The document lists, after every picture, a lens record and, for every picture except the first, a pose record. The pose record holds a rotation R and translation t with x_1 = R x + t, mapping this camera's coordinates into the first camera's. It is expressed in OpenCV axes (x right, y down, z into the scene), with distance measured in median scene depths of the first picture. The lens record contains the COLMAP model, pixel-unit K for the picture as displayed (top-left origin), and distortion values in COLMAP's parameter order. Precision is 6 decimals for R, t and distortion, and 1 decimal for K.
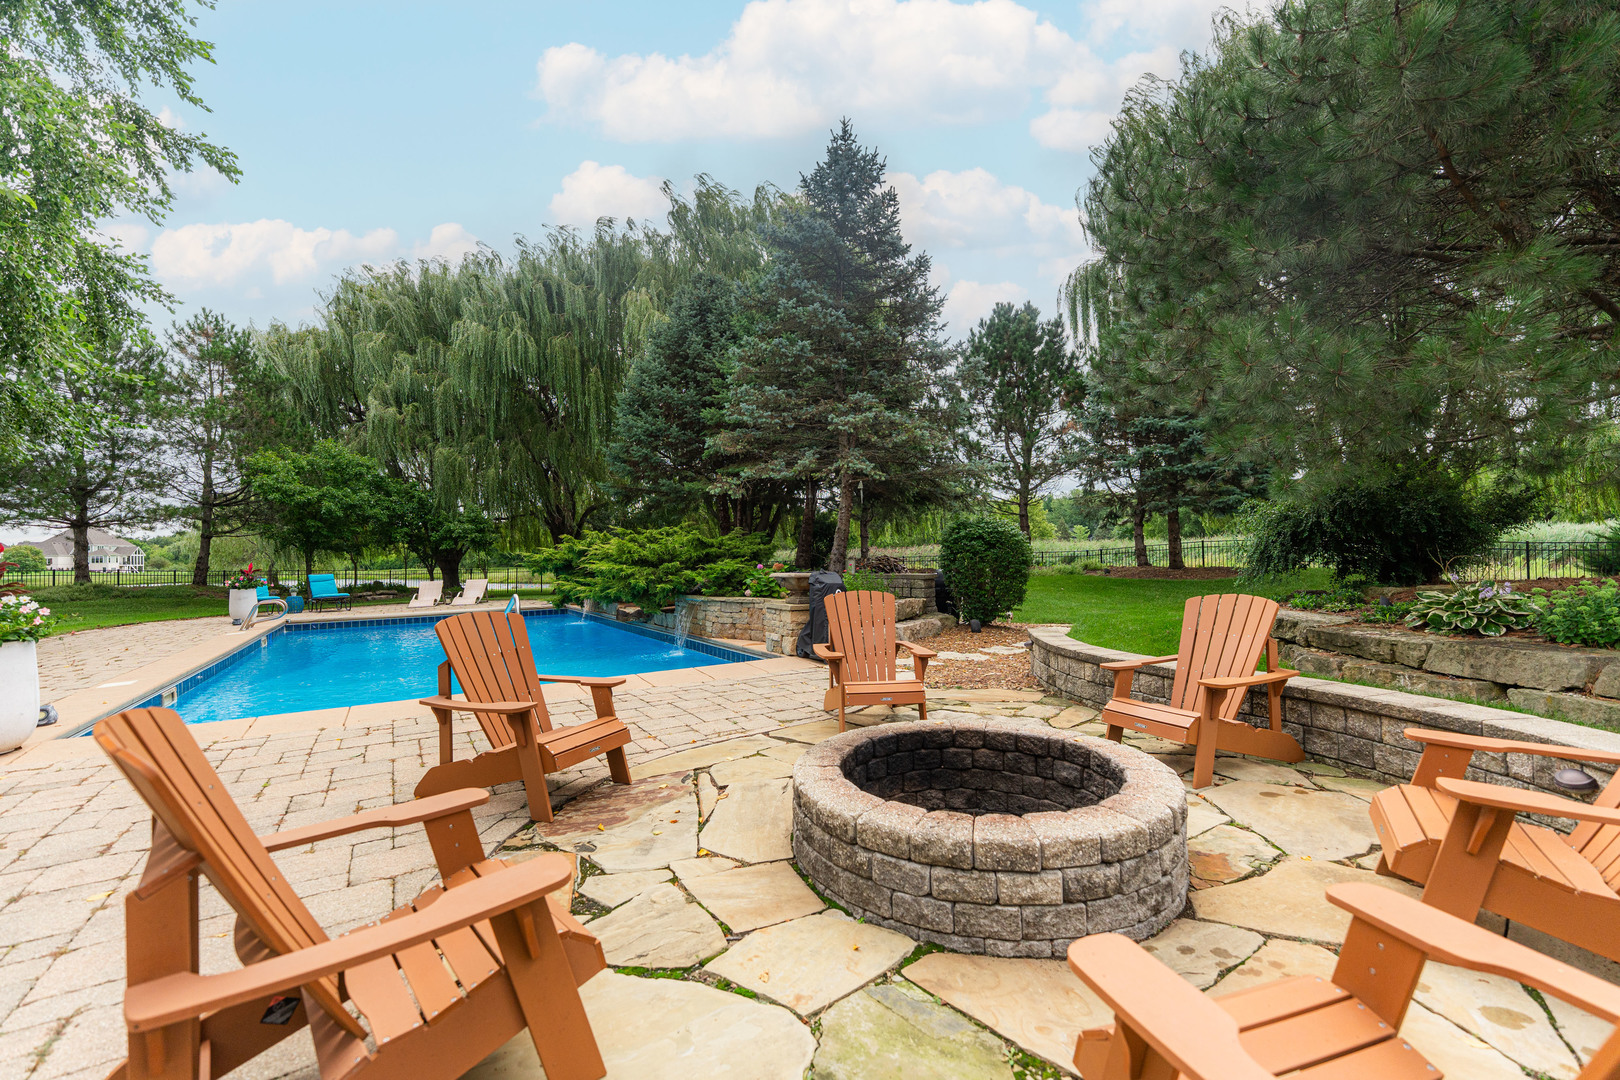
lens RADIAL K [[658.4, 0, 805.9], [0, 658.4, 544.4], [0, 0, 1]] dist [0.001473, -0.003038]
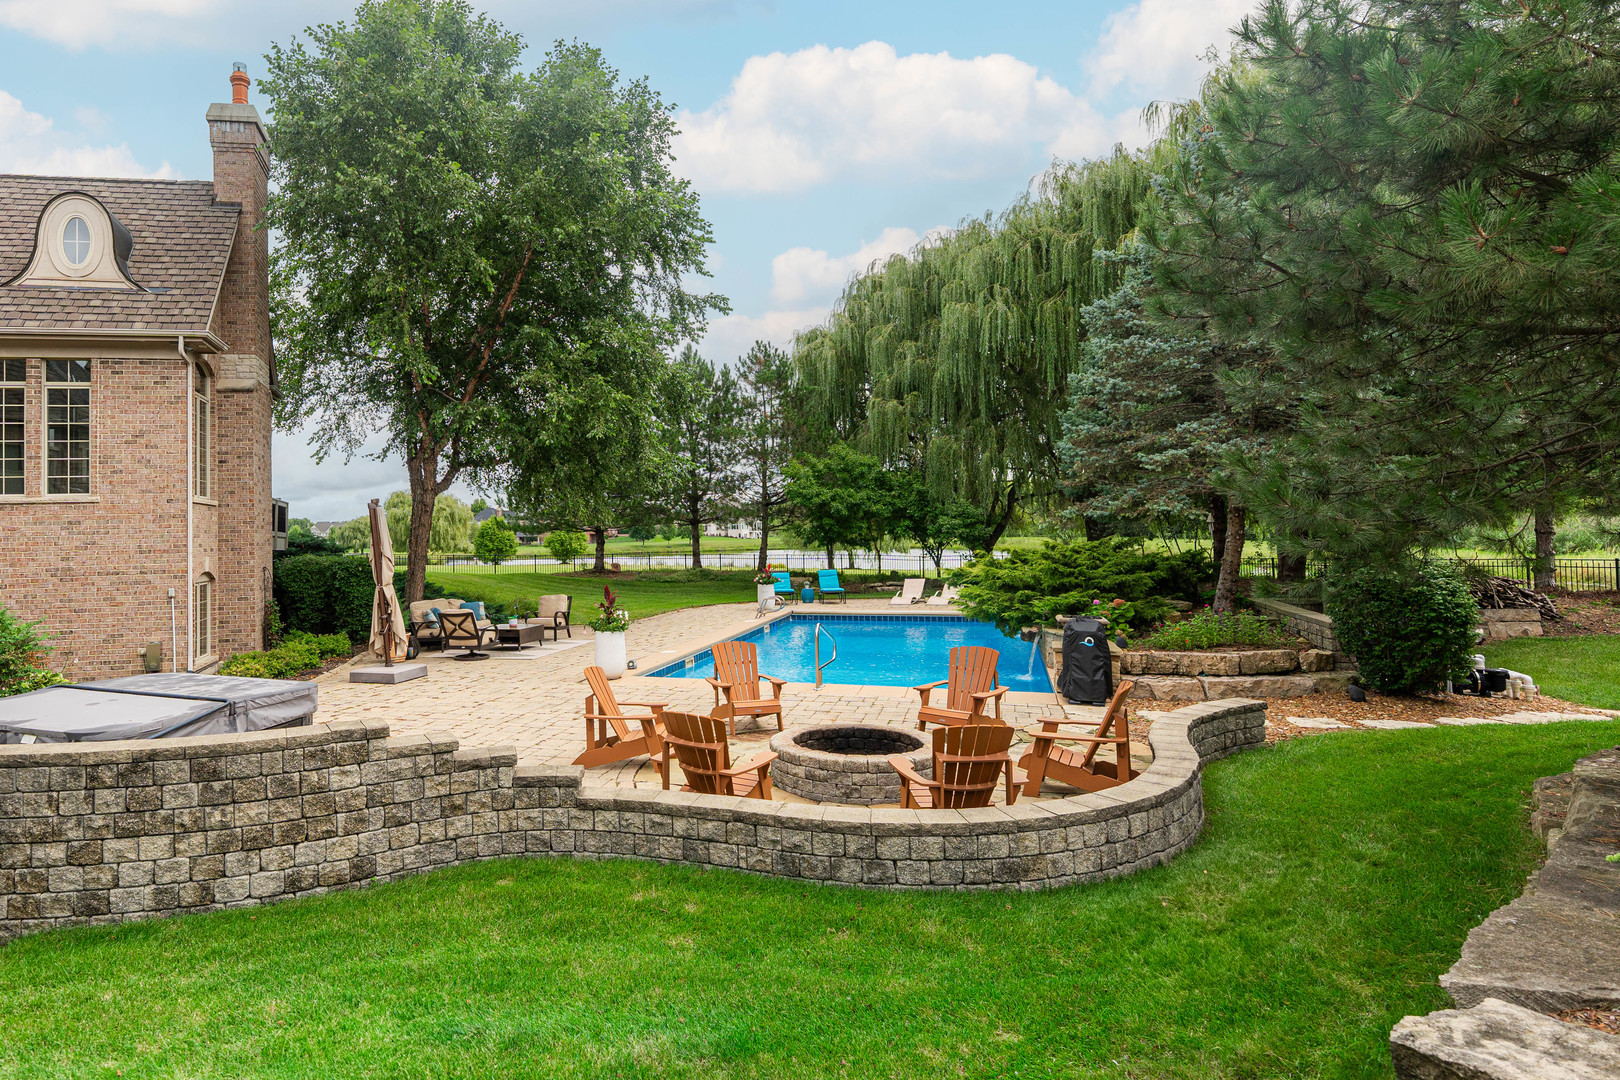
lens RADIAL K [[892.4, 0, 621.0], [0, 892.4, 489.9], [0, 0, 1]] dist [-0.000572, -0.000187]
pose [[0.579967, -0.035277, -0.813876, 0.367850], [0.025625, 0.999358, -0.025057, -0.072094], [0.814237, -0.006324, 0.580499, -0.219276]]
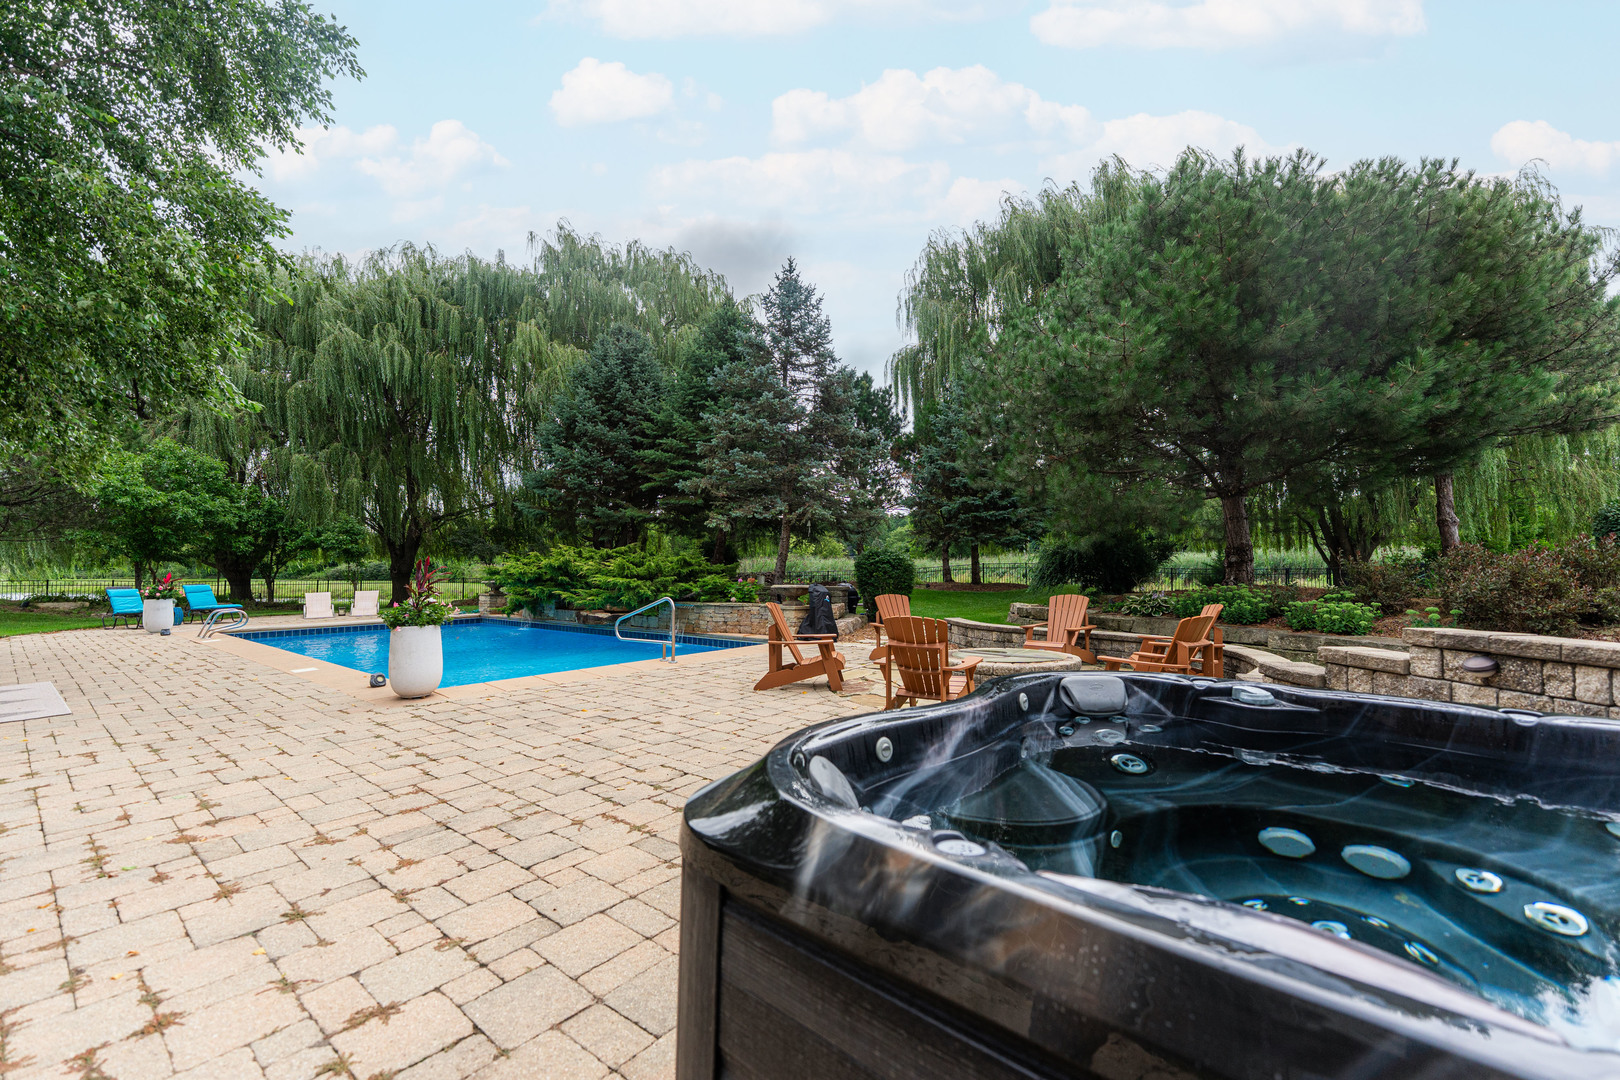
lens RADIAL K [[658.4, 0, 805.9], [0, 658.4, 544.4], [0, 0, 1]] dist [0.001473, -0.003038]
pose [[0.947861, 0.025018, 0.317701, -0.227376], [-0.017830, 0.999516, -0.025511, -0.005490], [-0.318185, 0.018516, 0.947848, -0.210736]]
